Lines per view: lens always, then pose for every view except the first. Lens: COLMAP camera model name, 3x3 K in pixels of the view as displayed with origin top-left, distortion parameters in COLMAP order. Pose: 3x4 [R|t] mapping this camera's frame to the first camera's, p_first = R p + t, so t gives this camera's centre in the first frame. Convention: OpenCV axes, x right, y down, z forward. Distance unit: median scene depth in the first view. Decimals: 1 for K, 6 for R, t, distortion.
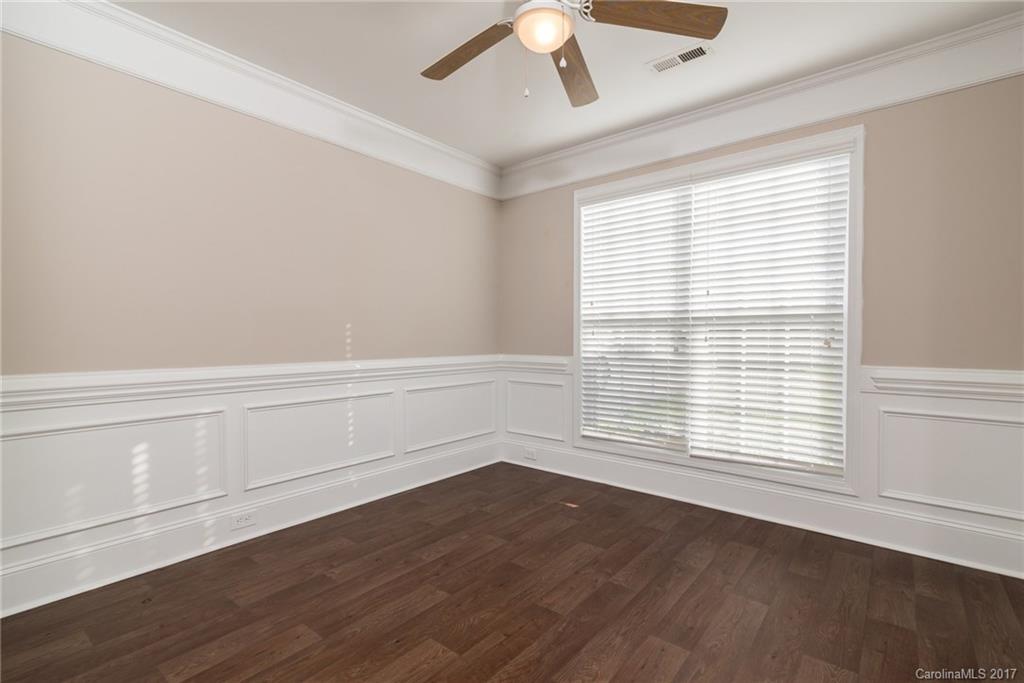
lens RADIAL K [[473.1, 0, 512.0], [0, 473.1, 341.5], [0, 0, 1]] dist [-0.000415, -0.000040]
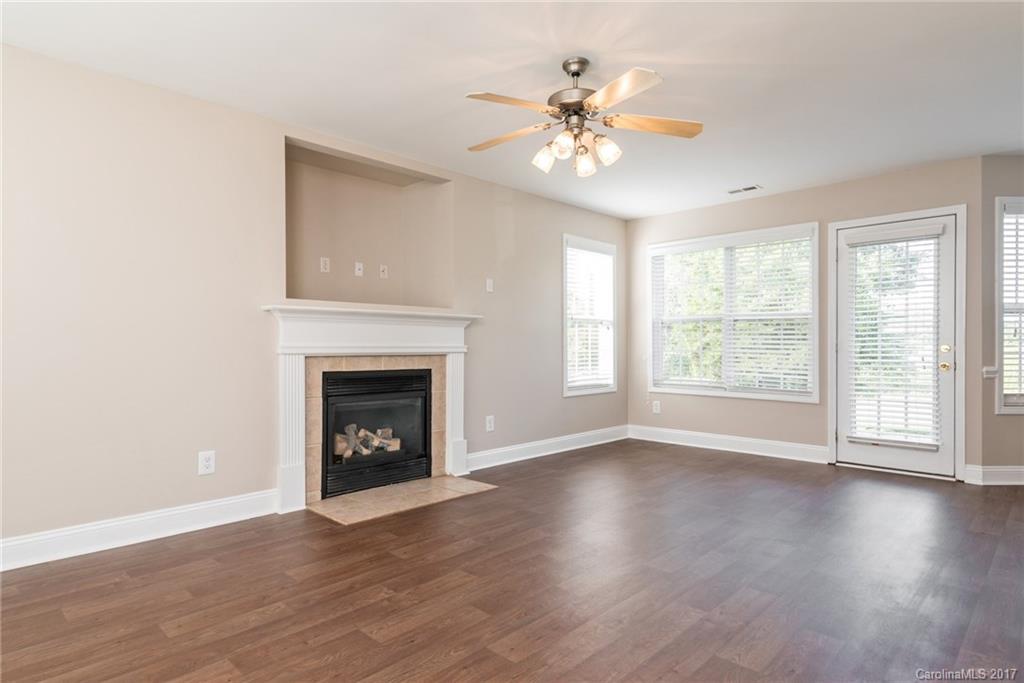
lens RADIAL K [[564.6, 0, 512.0], [0, 564.6, 341.5], [0, 0, 1]] dist [0.017876, -0.000123]
pose [[-0.996815, -0.007715, 0.079376, -0.541961], [-0.008735, 0.999883, -0.012519, -0.009806], [-0.079270, -0.013172, -0.996766, 2.185748]]
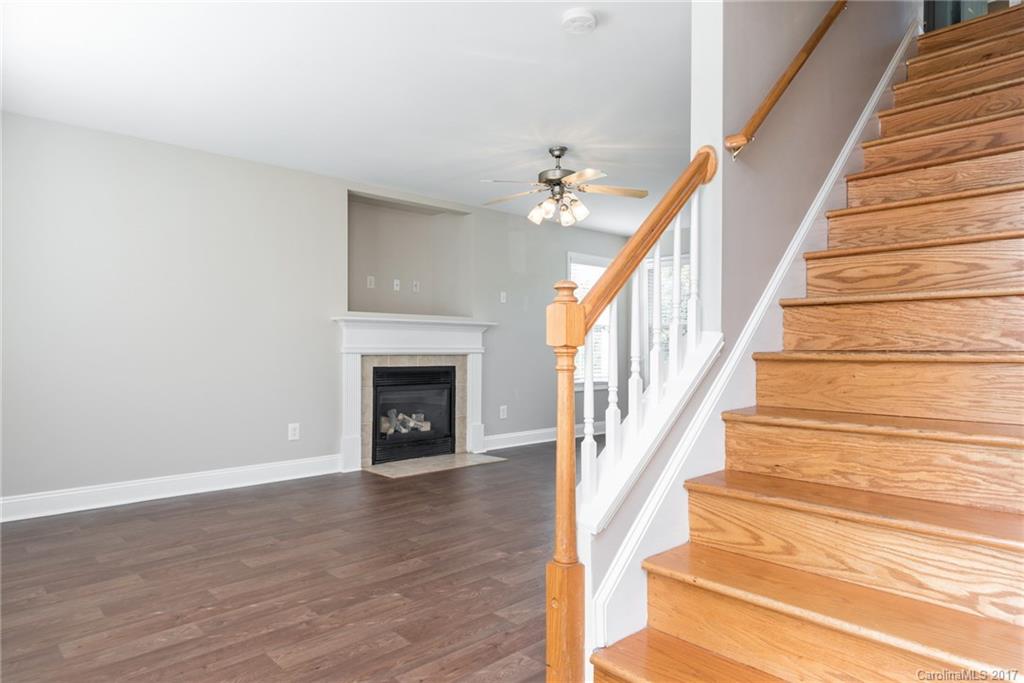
lens RADIAL K [[637.8, 0, 512.0], [0, 637.8, 341.5], [0, 0, 1]] dist [-0.000073, 0.000018]
pose [[-0.991903, -0.009127, 0.126673, -0.633816], [-0.011311, 0.999799, -0.016526, -0.004113], [-0.126497, -0.017825, -0.991807, 2.637137]]
